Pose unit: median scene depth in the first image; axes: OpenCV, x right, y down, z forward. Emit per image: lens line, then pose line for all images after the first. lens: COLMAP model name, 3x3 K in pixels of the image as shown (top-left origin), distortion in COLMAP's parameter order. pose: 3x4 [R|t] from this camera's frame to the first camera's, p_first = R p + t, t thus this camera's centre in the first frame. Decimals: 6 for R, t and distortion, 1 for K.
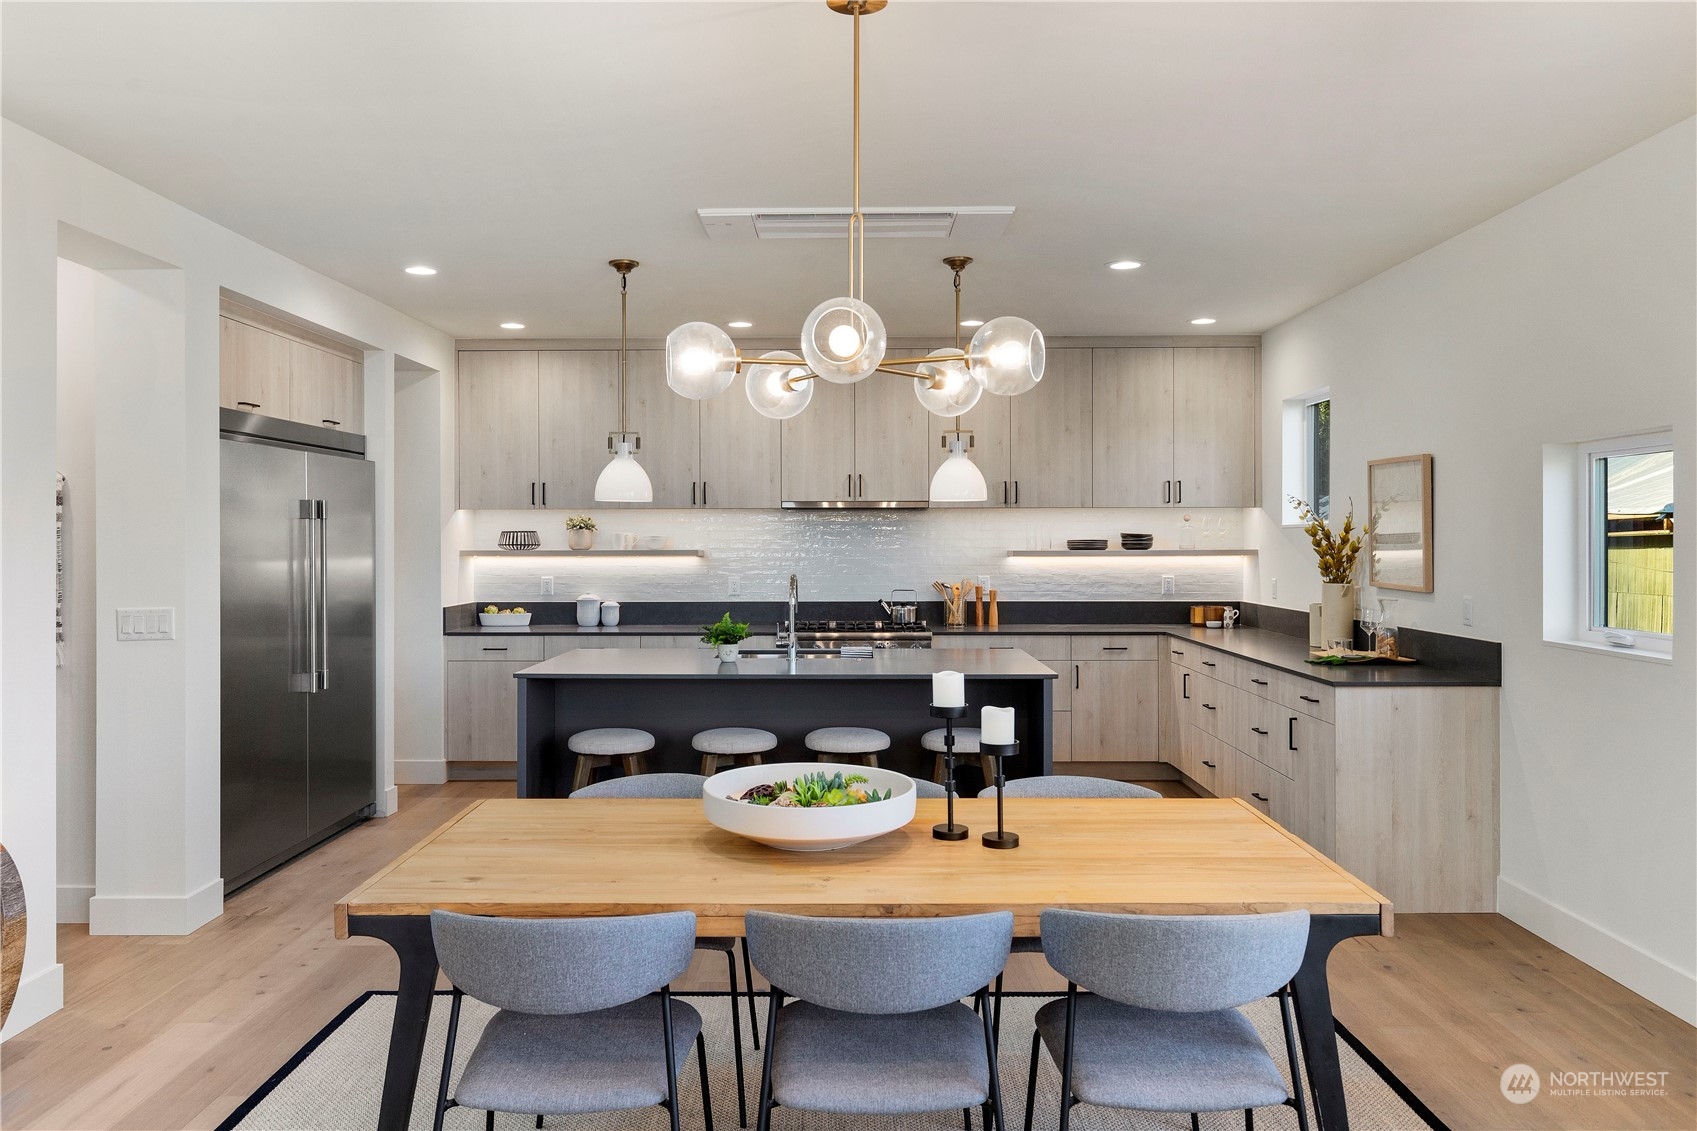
lens RADIAL K [[1271.5, 0, 847.3], [0, 1271.5, 535.2], [0, 0, 1]] dist [0.009843, -0.005670]
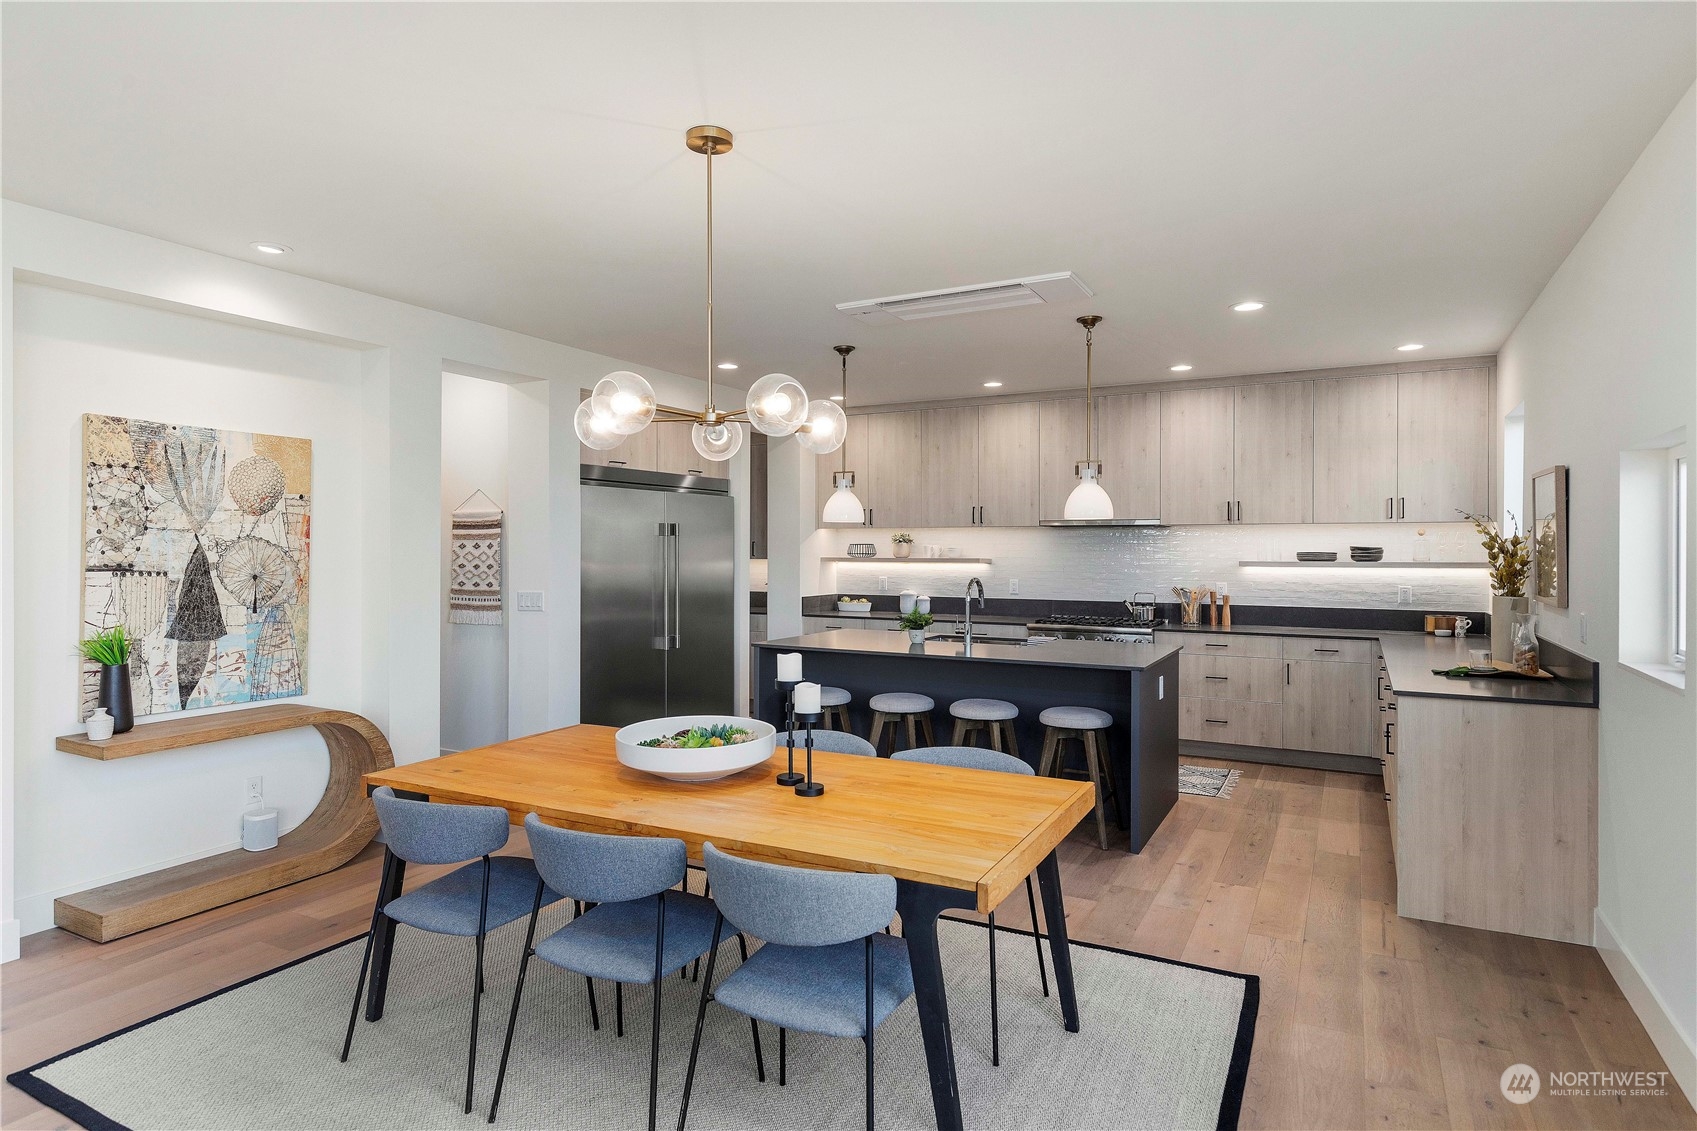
lens RADIAL K [[949.5, 0, 845.8], [0, 949.5, 549.4], [0, 0, 1]] dist [0.014684, -0.001949]
pose [[0.885614, 0.003723, -0.464407, 0.224800], [-0.002813, 0.999993, 0.002651, 0.000068], [0.464413, -0.001041, 0.885618, 0.070997]]
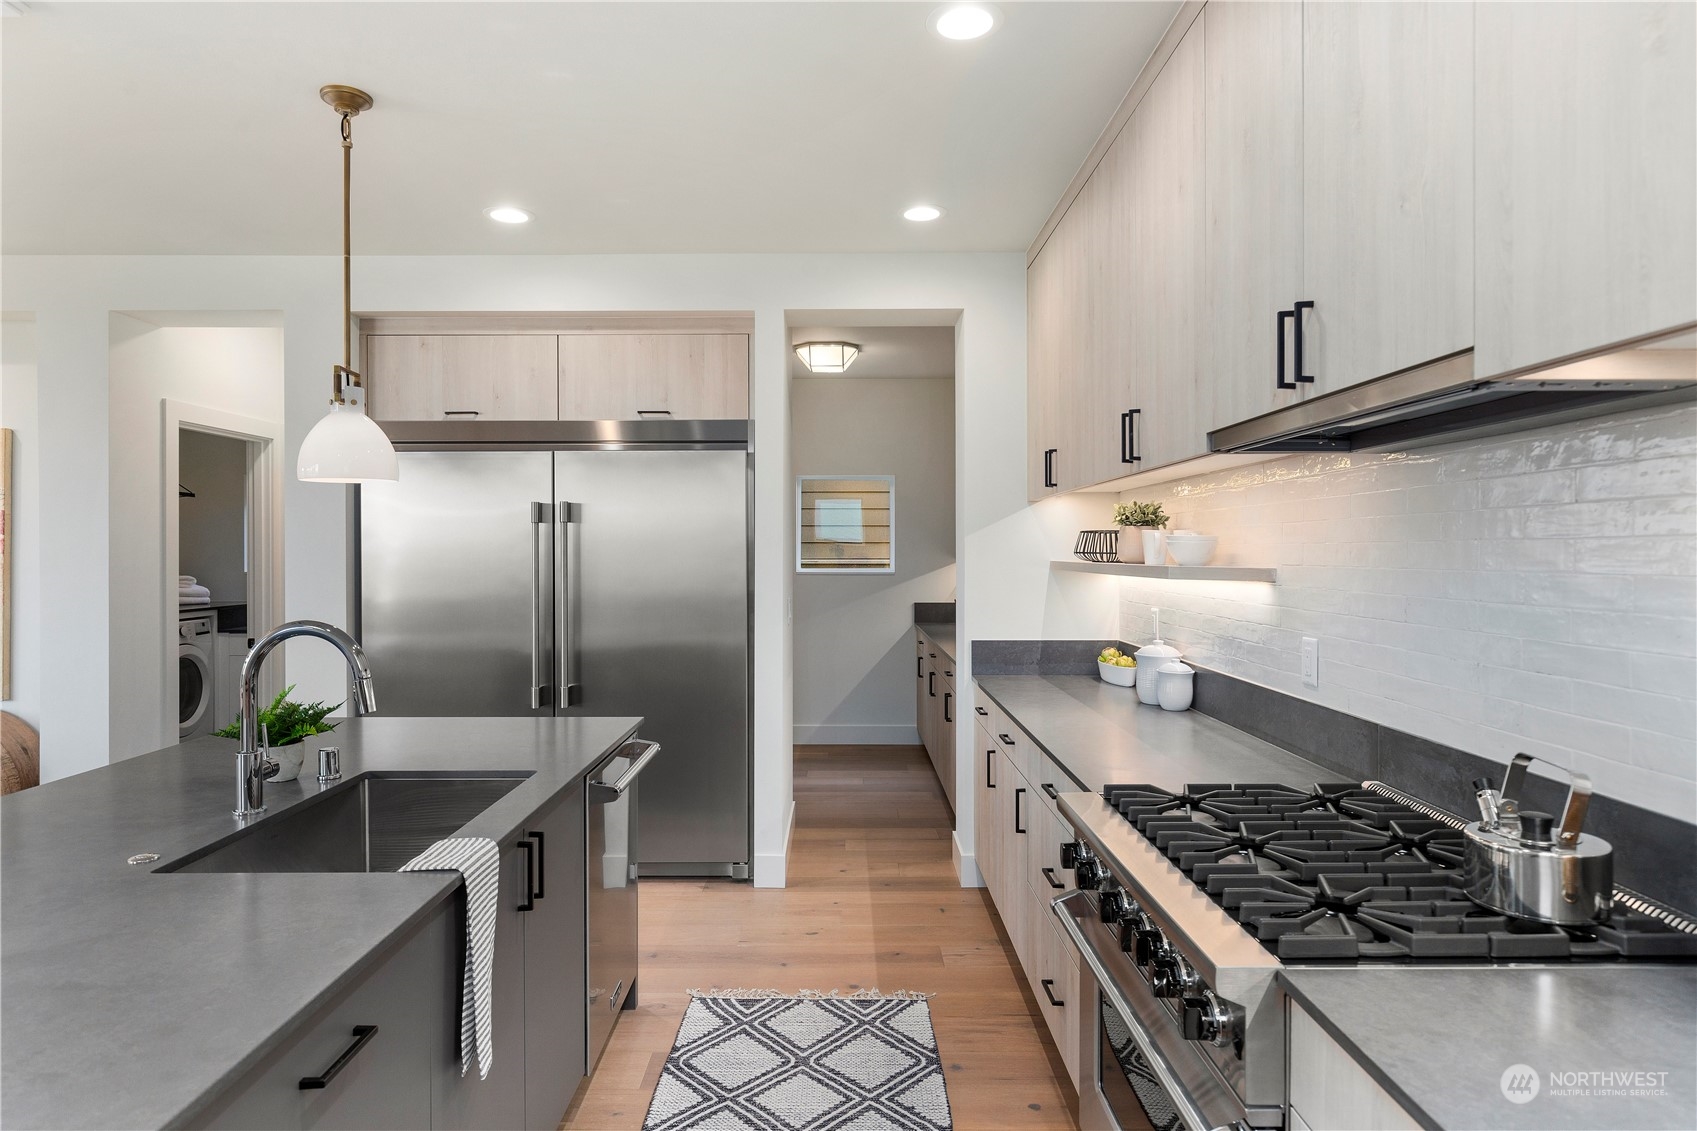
lens RADIAL K [[976.6, 0, 849.0], [0, 976.6, 556.8], [0, 0, 1]] dist [0.000397, -0.002137]
pose [[0.005323, 0.007493, -0.999958, 0.227161], [0.003165, 0.999967, 0.007510, 0.005665], [0.999981, -0.003205, 0.005300, 0.924092]]
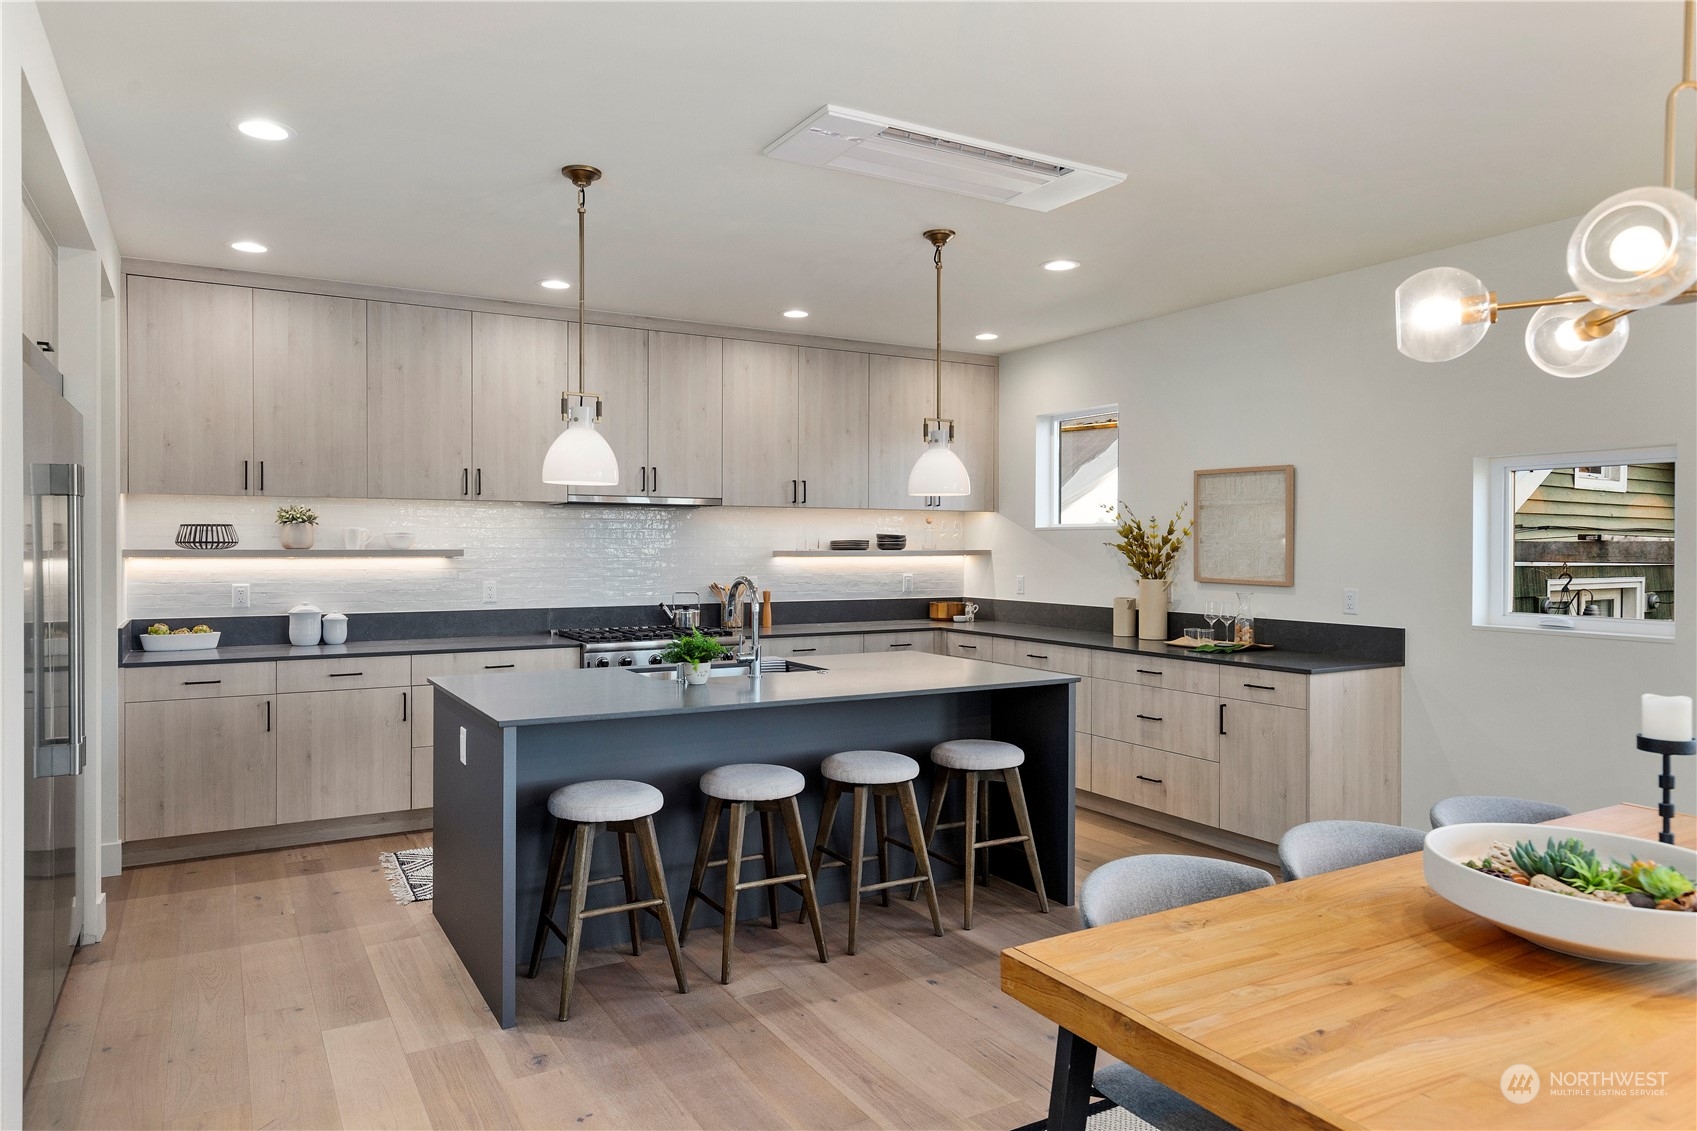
lens RADIAL K [[1078.9, 0, 848.0], [0, 1078.9, 547.7], [0, 0, 1]] dist [0.004516, -0.002881]
pose [[0.858410, 0.002468, 0.512959, -0.276319], [-0.005713, 0.999972, 0.004749, 0.005763], [-0.512933, -0.007007, 0.858400, 0.268740]]
